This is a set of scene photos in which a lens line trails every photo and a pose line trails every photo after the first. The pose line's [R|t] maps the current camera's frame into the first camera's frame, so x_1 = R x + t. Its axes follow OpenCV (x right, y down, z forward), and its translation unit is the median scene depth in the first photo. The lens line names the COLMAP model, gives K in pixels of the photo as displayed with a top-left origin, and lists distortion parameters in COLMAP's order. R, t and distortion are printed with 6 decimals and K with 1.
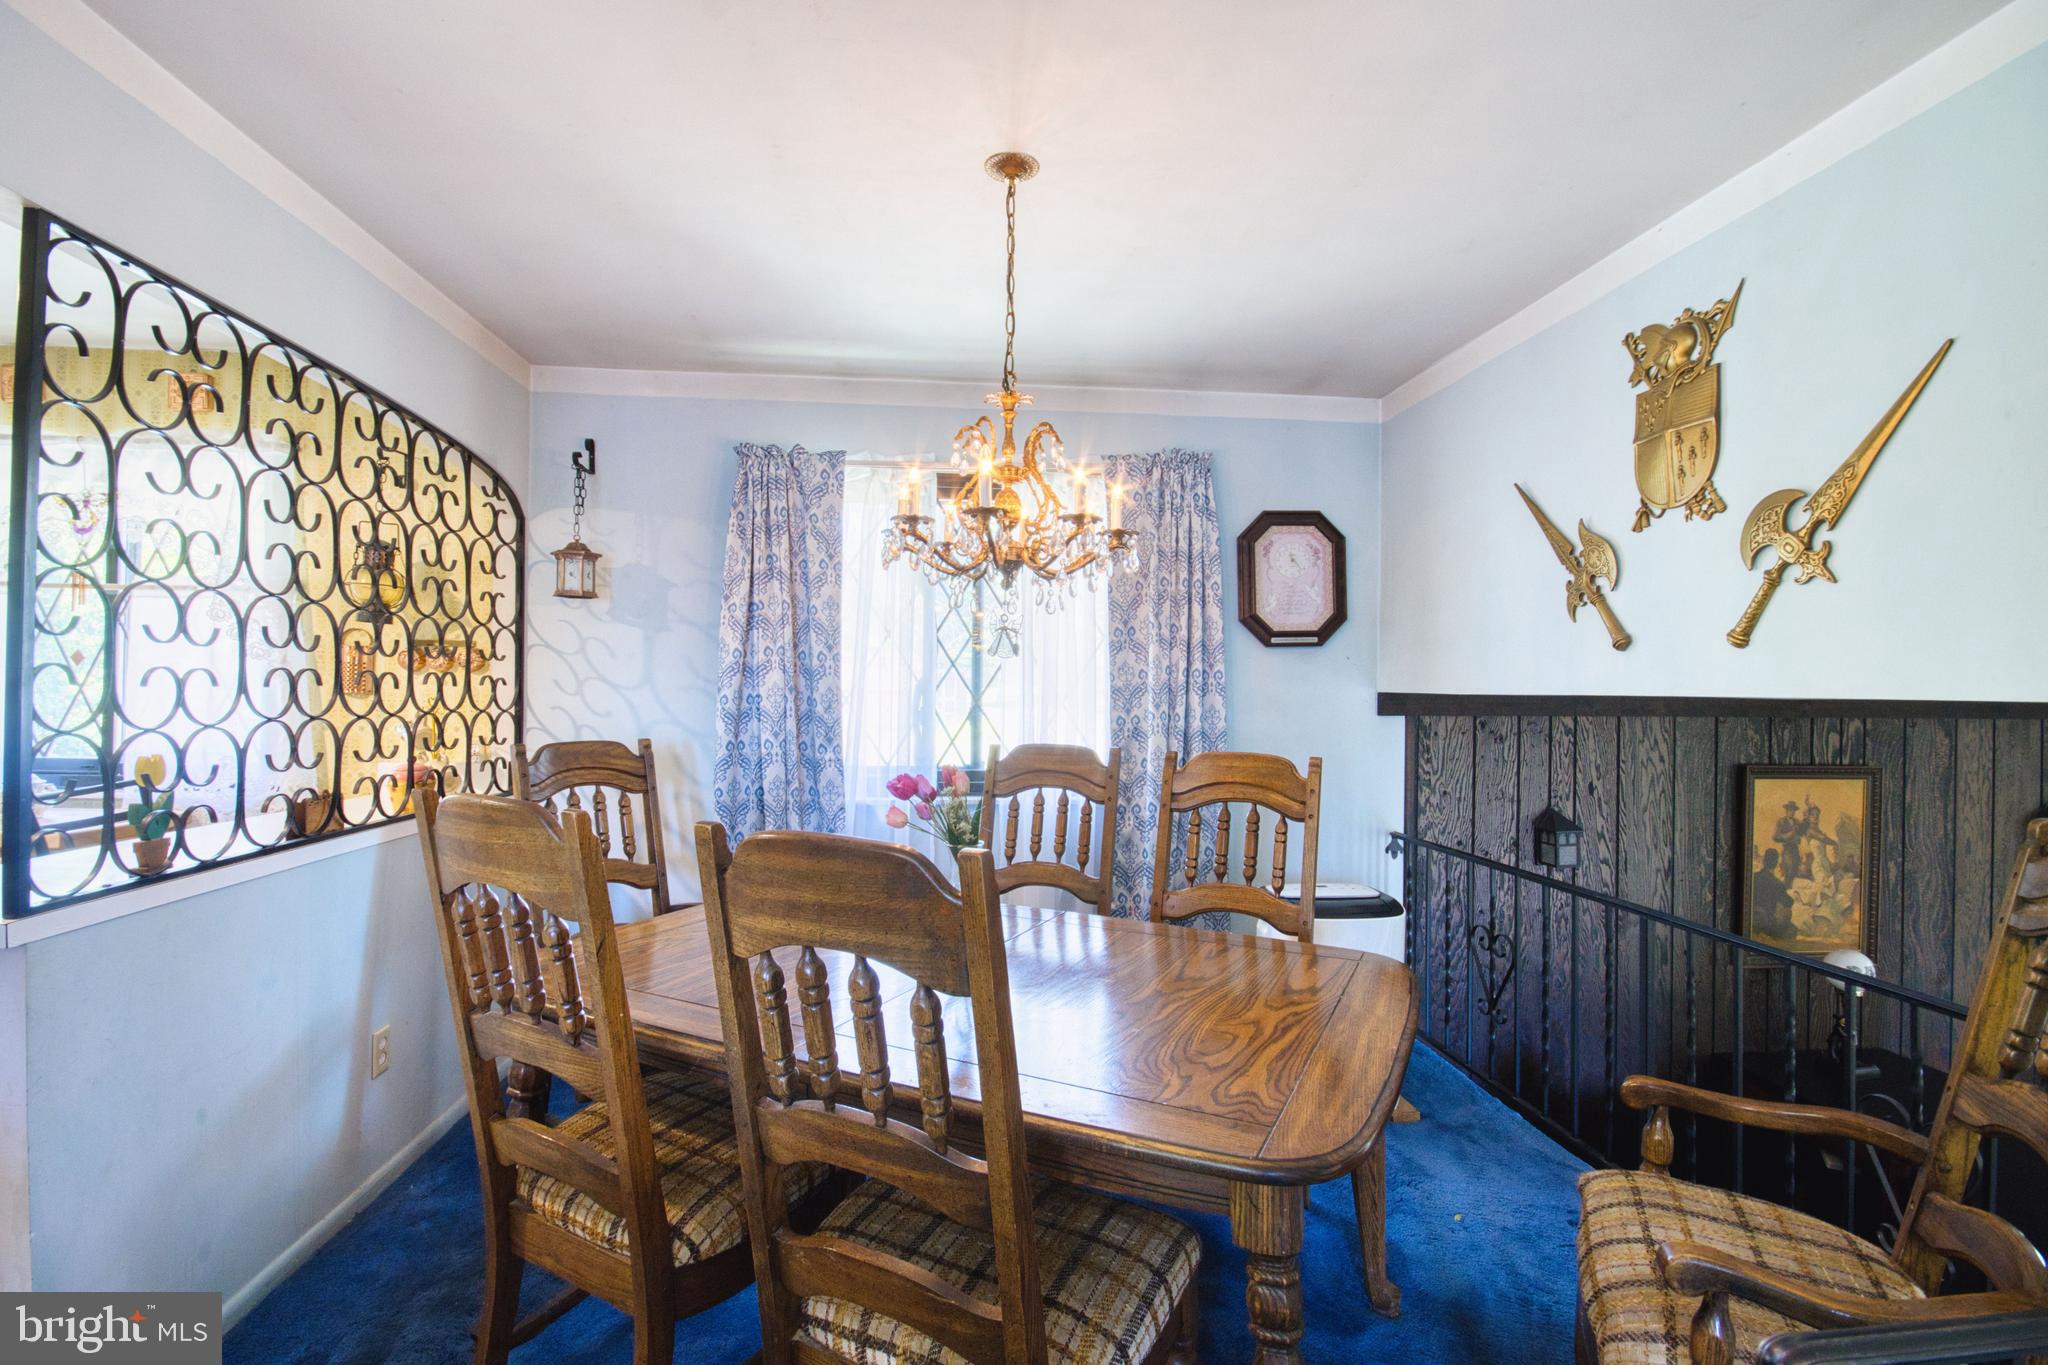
lens RADIAL K [[946.2, 0, 1027.6], [0, 946.2, 684.0], [0, 0, 1]] dist [0.002263, -0.004341]
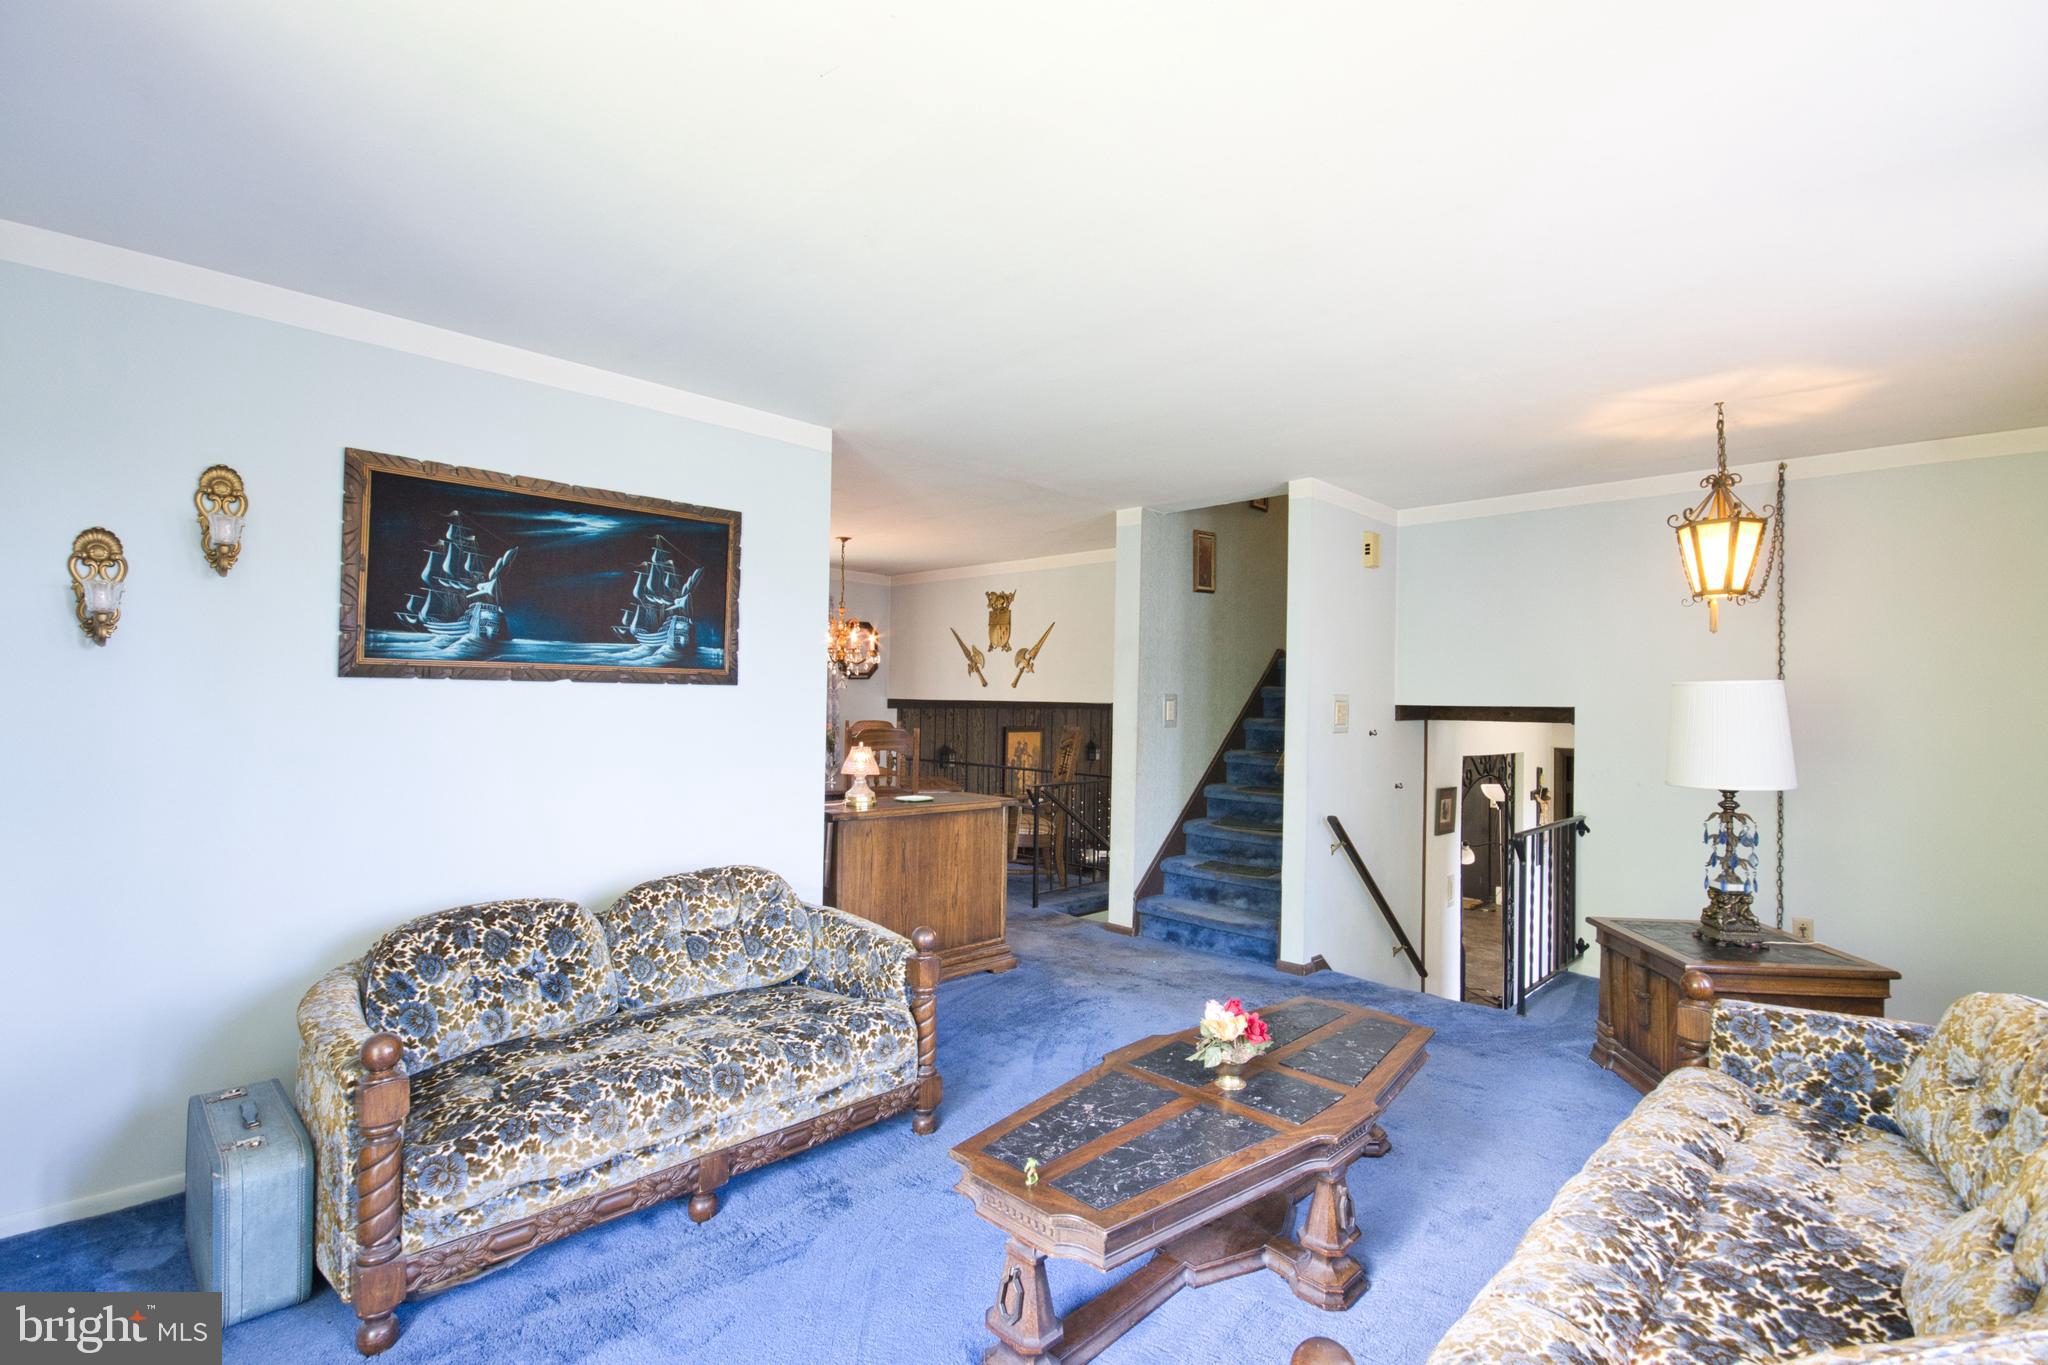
lens RADIAL K [[946.2, 0, 1019.1], [0, 946.2, 684.8], [0, 0, 1]] dist [0.002263, -0.004341]
pose [[0.768489, 0.013487, 0.639720, -1.120931], [-0.011992, 0.999906, -0.006676, -0.017179], [-0.639750, -0.002541, 0.768579, -1.303249]]
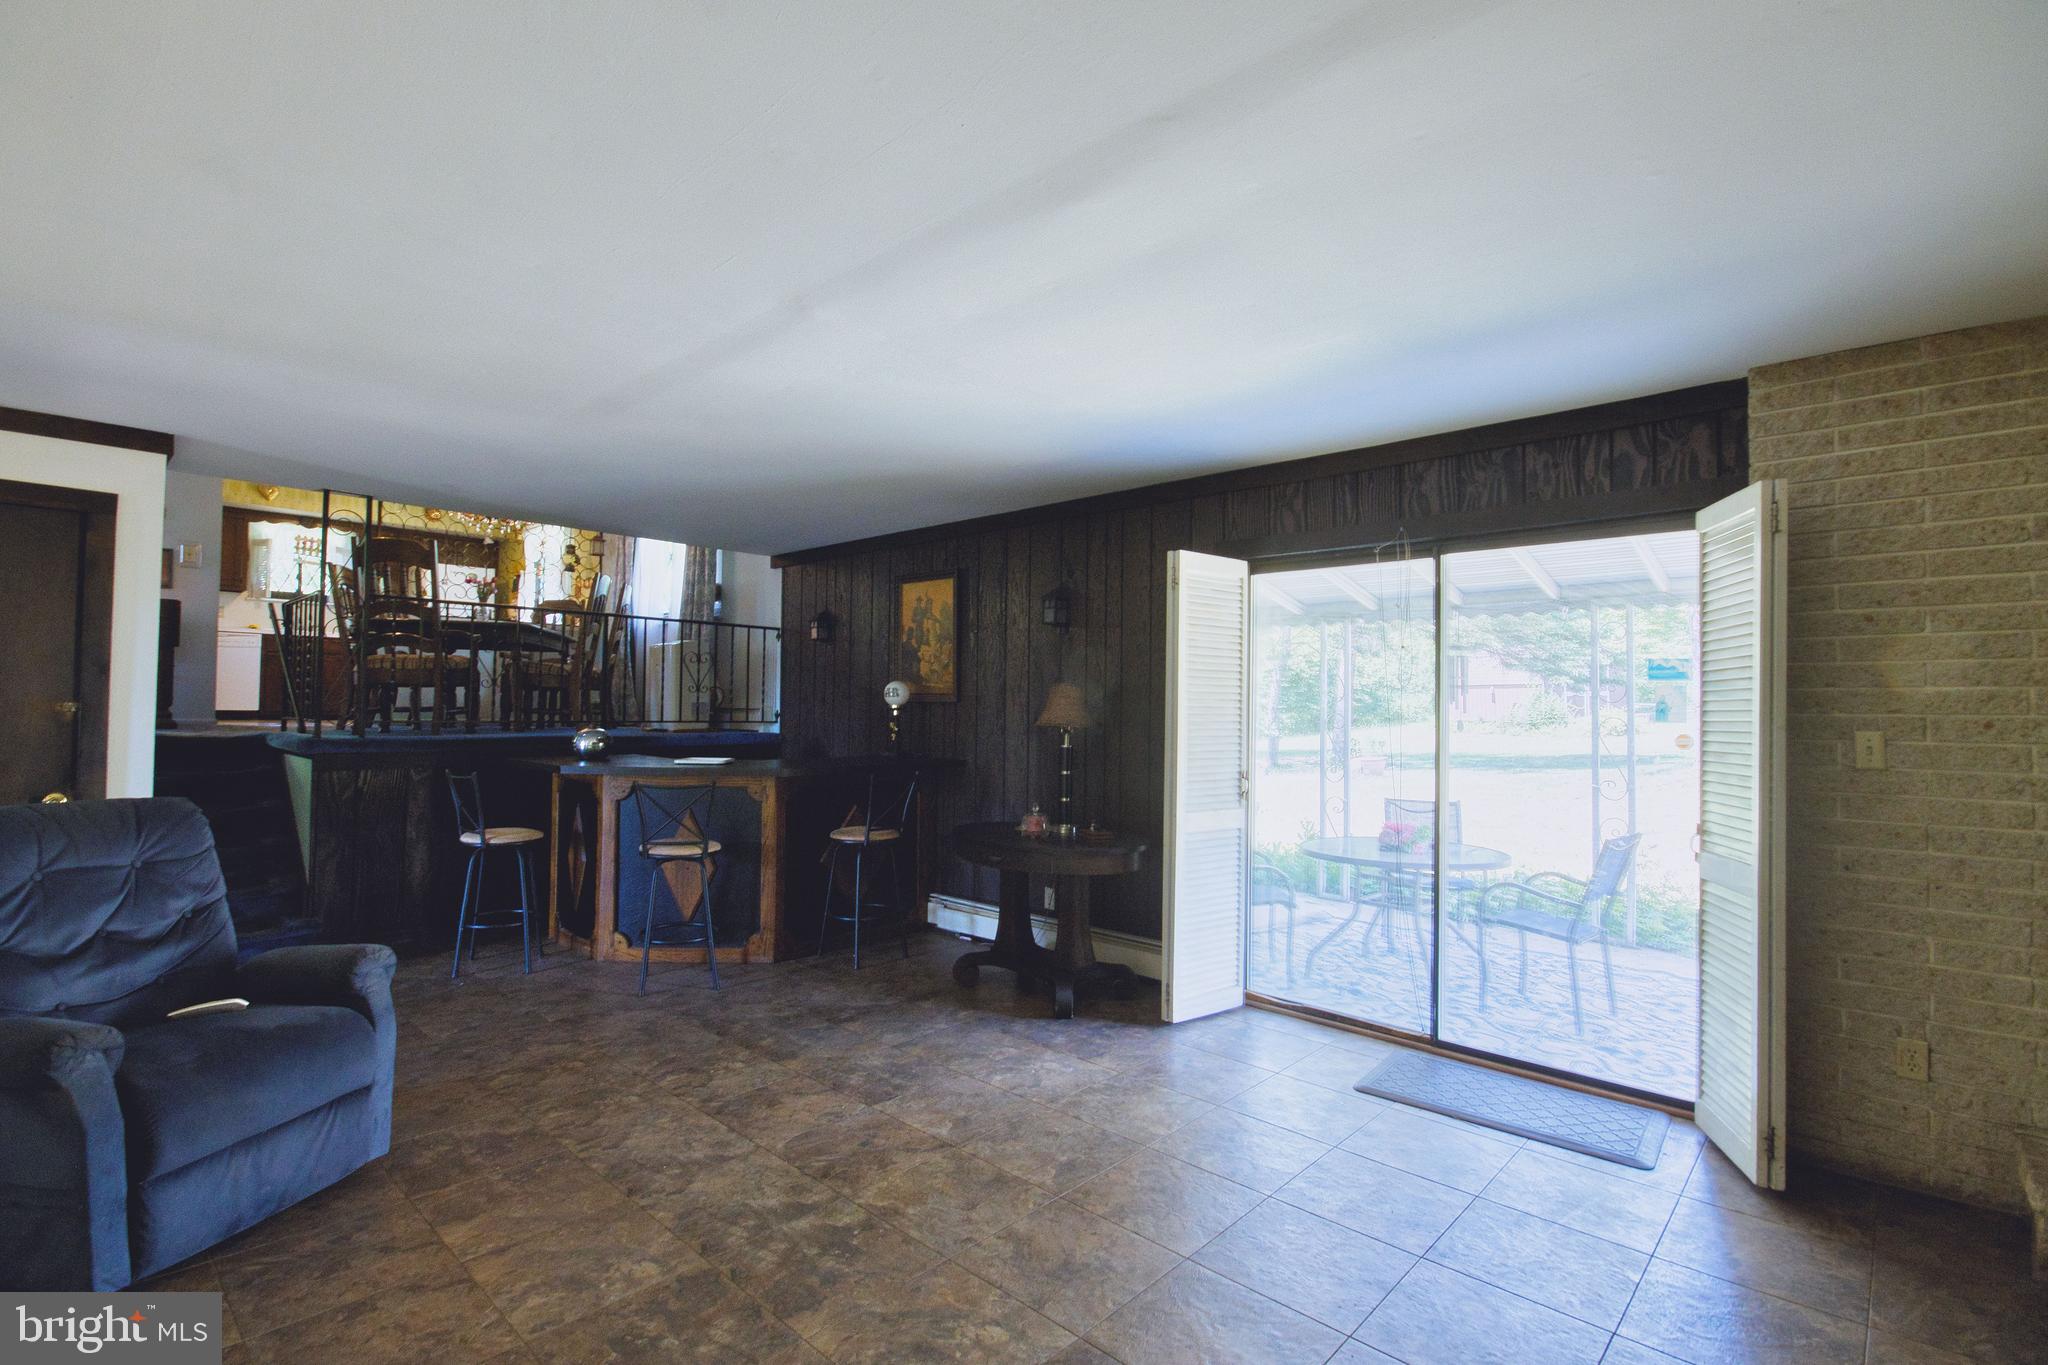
lens RADIAL K [[946.2, 0, 1022.0], [0, 946.2, 688.6], [0, 0, 1]] dist [0.002263, -0.004341]
pose [[0.661029, -0.016428, -0.750180, 2.696435], [-0.001986, 0.999718, -0.023643, 0.404108], [0.750358, 0.017119, 0.660810, 0.116189]]
